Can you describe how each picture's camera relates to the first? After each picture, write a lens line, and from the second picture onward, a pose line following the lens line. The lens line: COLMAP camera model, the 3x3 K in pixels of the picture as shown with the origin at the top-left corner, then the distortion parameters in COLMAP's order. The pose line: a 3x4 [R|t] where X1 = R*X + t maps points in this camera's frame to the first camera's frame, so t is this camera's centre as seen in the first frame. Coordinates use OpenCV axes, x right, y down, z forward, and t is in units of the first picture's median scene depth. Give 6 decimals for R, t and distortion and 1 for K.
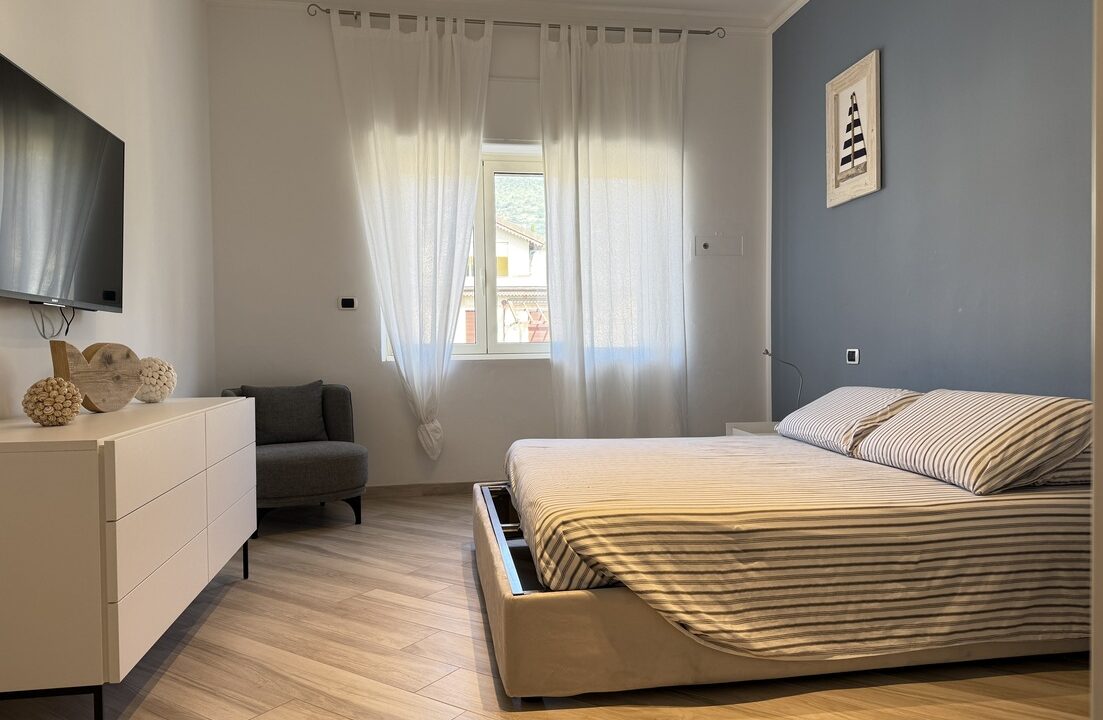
lens RADIAL K [[769.5, 0, 549.2], [0, 769.5, 363.2], [0, 0, 1]] dist [0.064937, -0.092332]
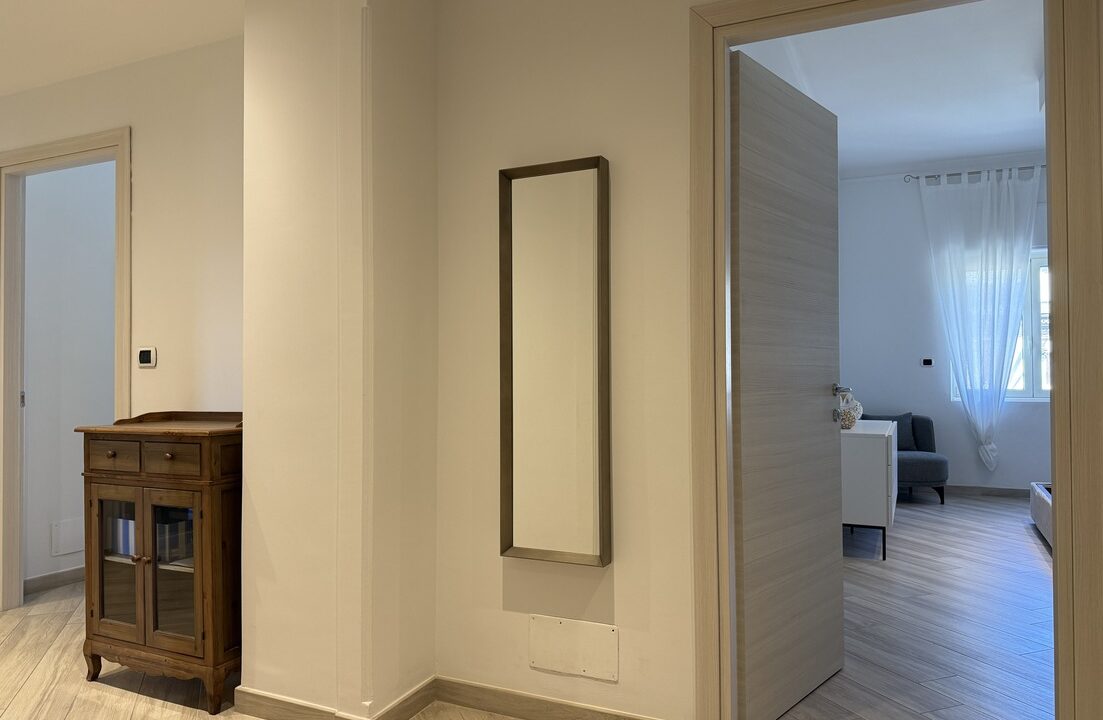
lens RADIAL K [[772.4, 0, 551.5], [0, 772.4, 360.0], [0, 0, 1]] dist [-0.001591, -0.000576]
pose [[0.822464, 0.002185, -0.568813, -0.008633], [-0.023084, 0.999297, -0.029539, -0.038329], [0.568348, 0.037425, 0.821937, -1.305169]]
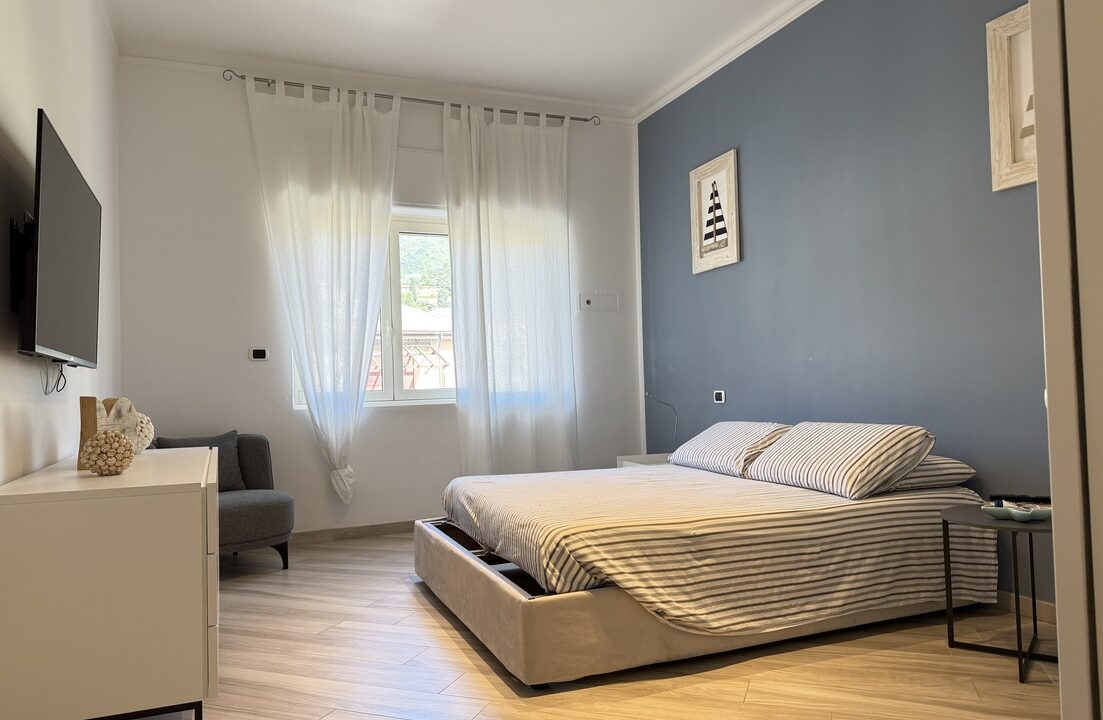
lens RADIAL K [[764.1, 0, 551.5], [0, 764.1, 360.0], [0, 0, 1]] dist [0.107850, -0.164909]
pose [[0.972237, -0.006862, 0.233898, -0.240534], [0.021090, 0.998071, -0.058383, -0.003061], [-0.233046, 0.061695, 0.970507, -0.170531]]
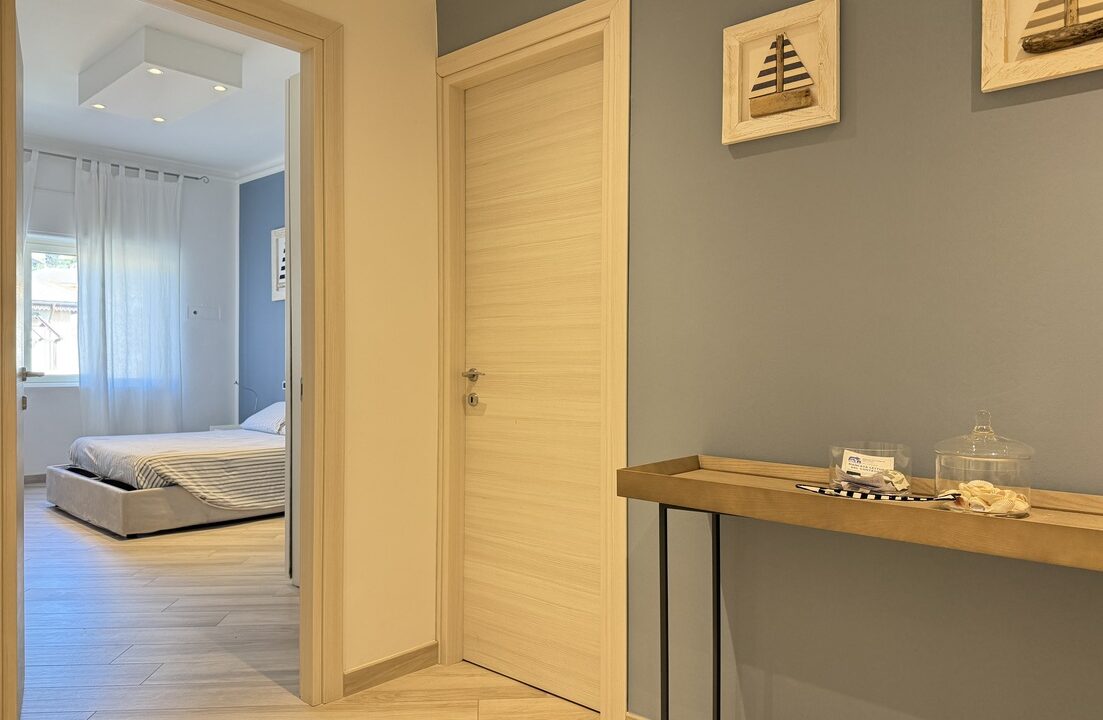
lens RADIAL K [[769.5, 0, 549.2], [0, 769.5, 363.2], [0, 0, 1]] dist [0.064937, -0.092332]
pose [[0.785846, 0.015330, 0.618232, -0.415522], [-0.000301, 0.999702, -0.024407, -0.028151], [-0.618422, 0.018994, 0.785617, -1.369678]]
